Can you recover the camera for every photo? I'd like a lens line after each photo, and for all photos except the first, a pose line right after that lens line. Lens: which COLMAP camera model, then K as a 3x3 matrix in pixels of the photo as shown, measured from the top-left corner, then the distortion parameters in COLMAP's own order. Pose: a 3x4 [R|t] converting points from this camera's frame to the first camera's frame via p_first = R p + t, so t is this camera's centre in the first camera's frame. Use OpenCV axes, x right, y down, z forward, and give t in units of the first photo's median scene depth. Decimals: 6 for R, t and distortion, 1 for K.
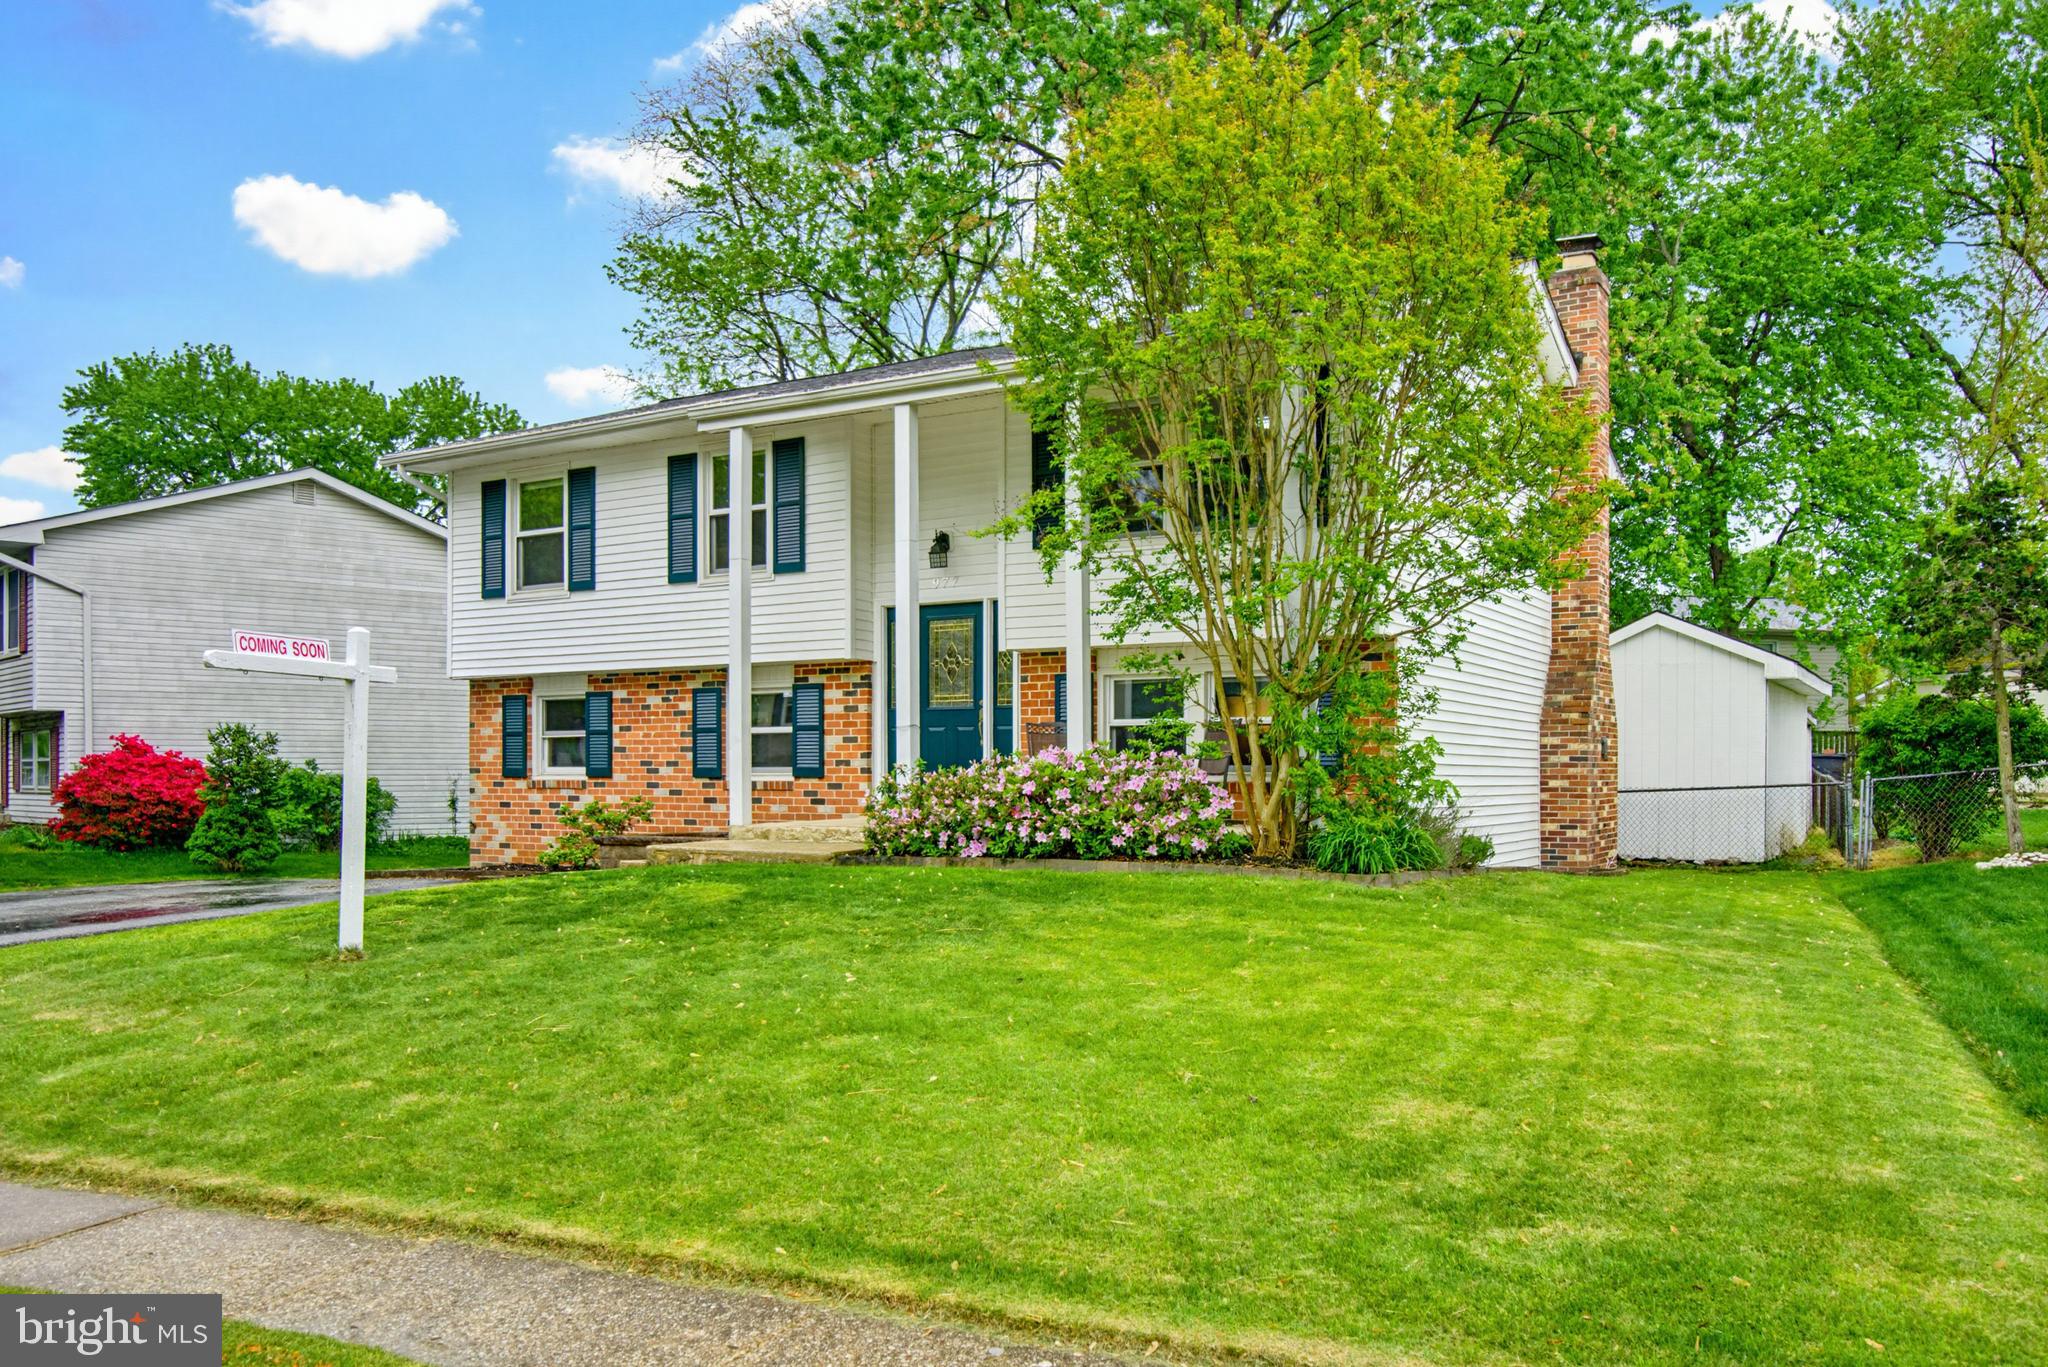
lens RADIAL K [[1606.6, 0, 1021.2], [0, 1606.6, 672.7], [0, 0, 1]] dist [-0.007495, -0.000006]
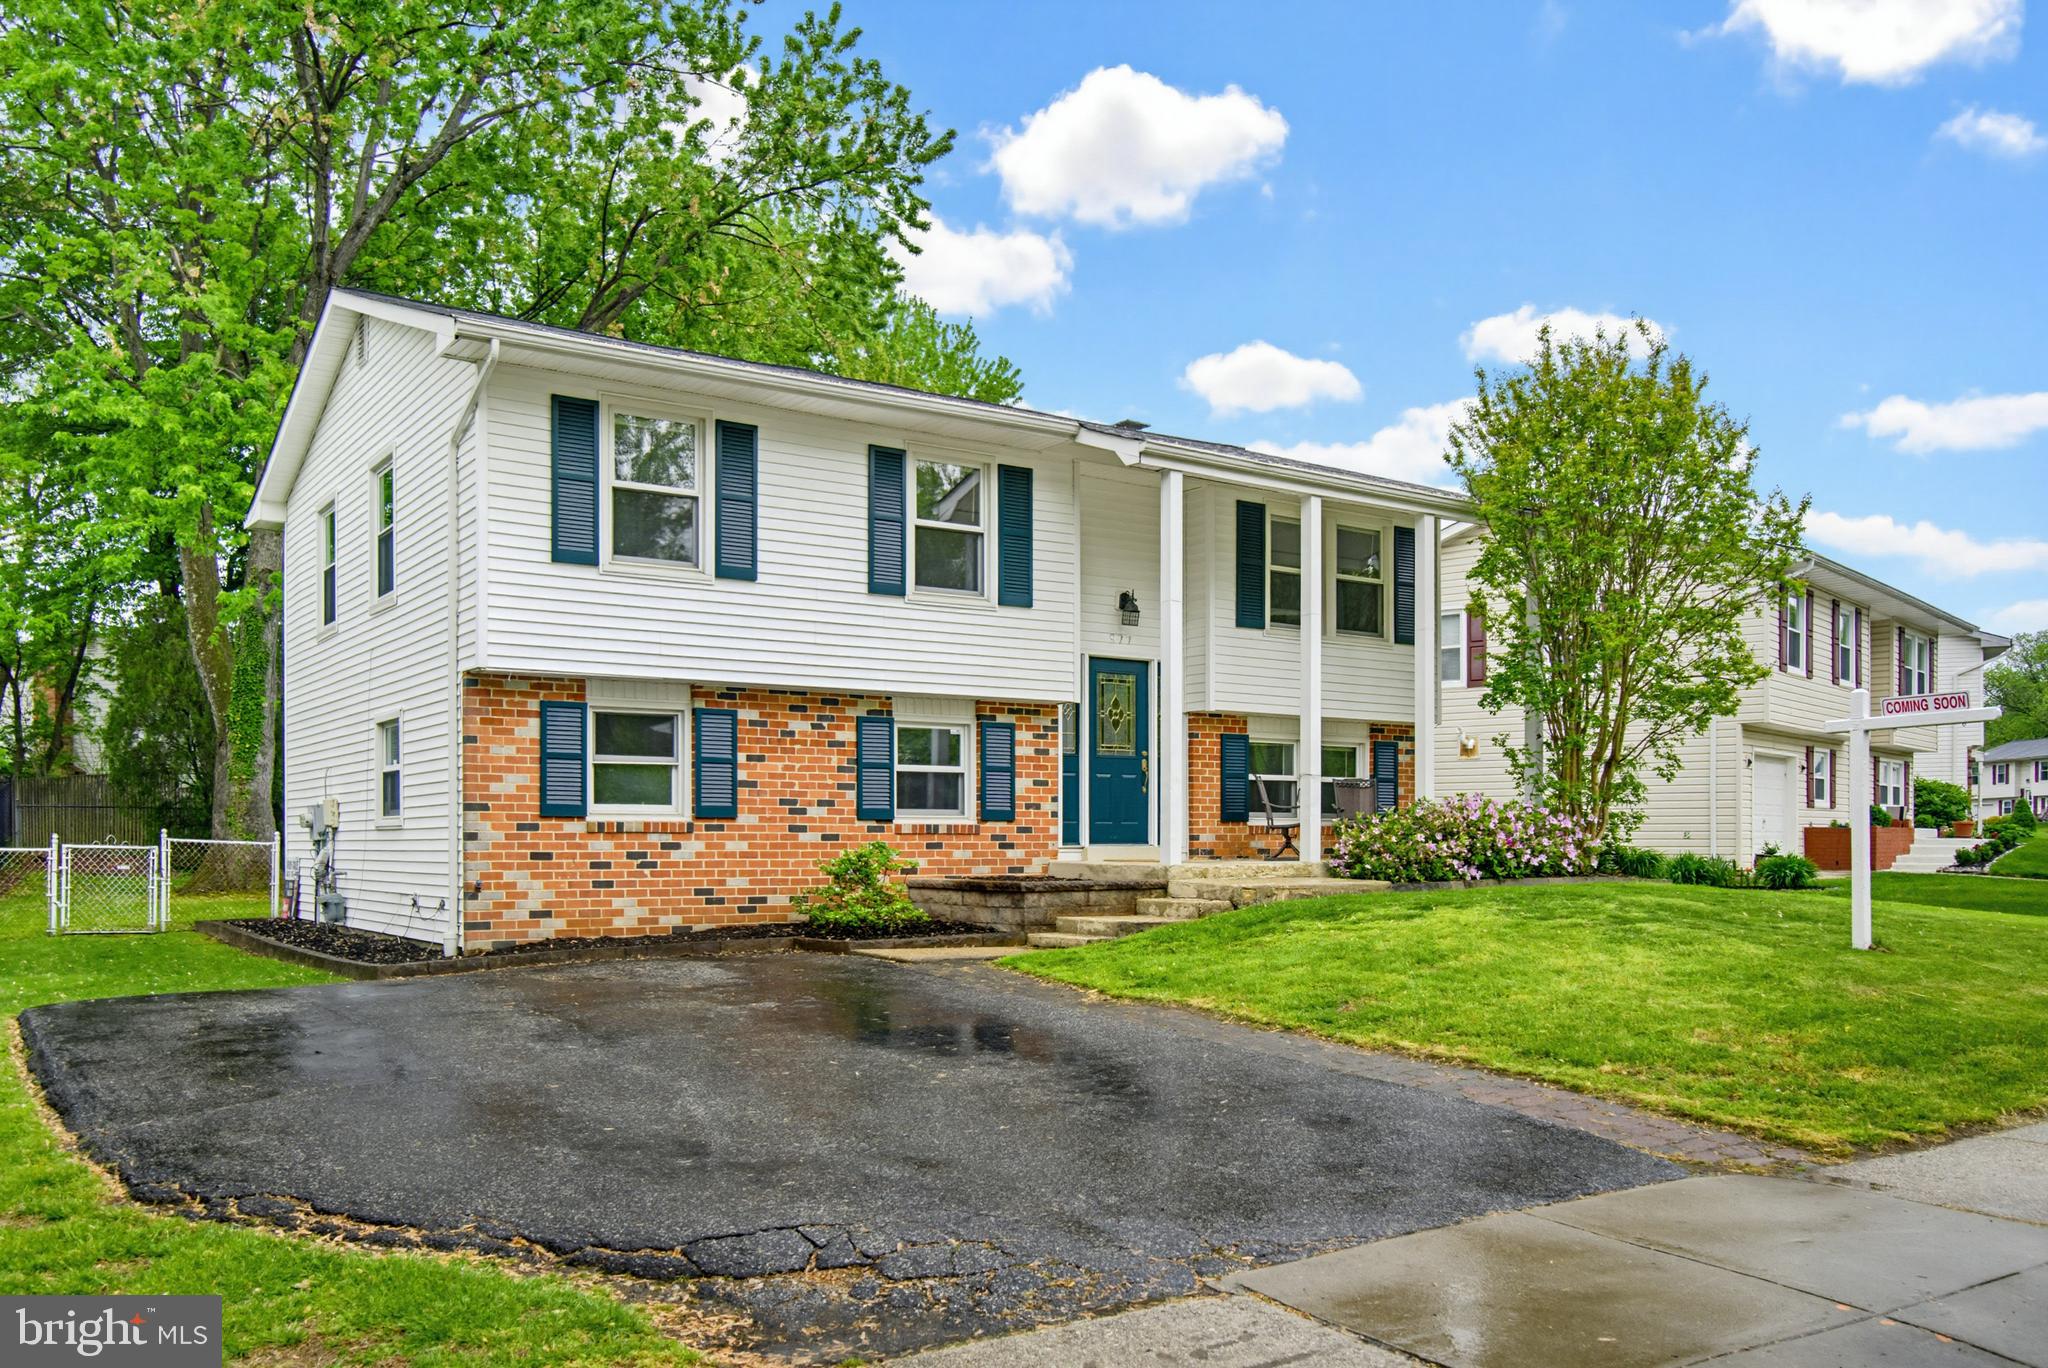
lens RADIAL K [[1606.6, 0, 1020.4], [0, 1606.6, 699.0], [0, 0, 1]] dist [-0.007495, -0.000006]
pose [[0.412315, 0.072134, 0.908181, -0.943362], [-0.066899, 0.996567, -0.048782, 0.036494], [-0.908582, -0.040642, 0.415725, 0.559099]]
